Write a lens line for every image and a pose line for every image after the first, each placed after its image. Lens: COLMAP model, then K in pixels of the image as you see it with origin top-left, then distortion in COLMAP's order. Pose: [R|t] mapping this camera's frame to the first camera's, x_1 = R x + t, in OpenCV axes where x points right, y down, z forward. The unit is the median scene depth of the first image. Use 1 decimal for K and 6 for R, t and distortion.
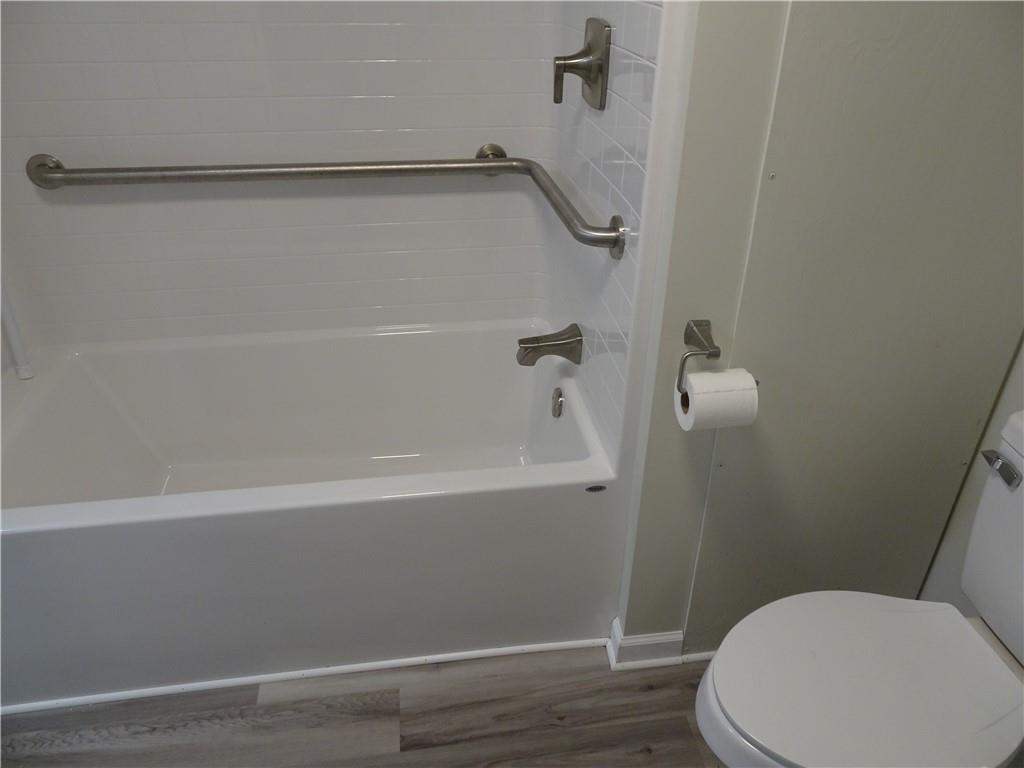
lens RADIAL K [[729.6, 0, 512.0], [0, 729.6, 384.0], [0, 0, 1]] dist [-0.000806, 0.001260]
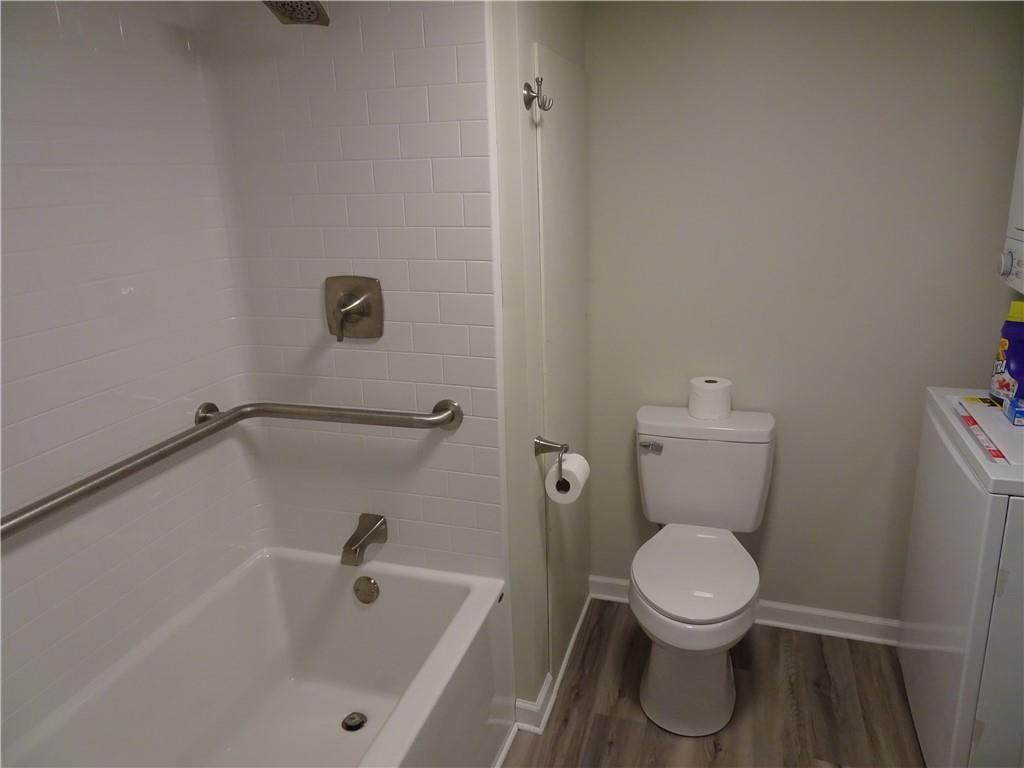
lens RADIAL K [[729.6, 0, 512.0], [0, 729.6, 384.0], [0, 0, 1]] dist [-0.000806, 0.001260]
pose [[0.434119, -0.278367, 0.856769, -0.826222], [0.490035, 0.871012, 0.034697, -0.207298], [-0.755914, 0.404784, 0.514532, 0.159888]]
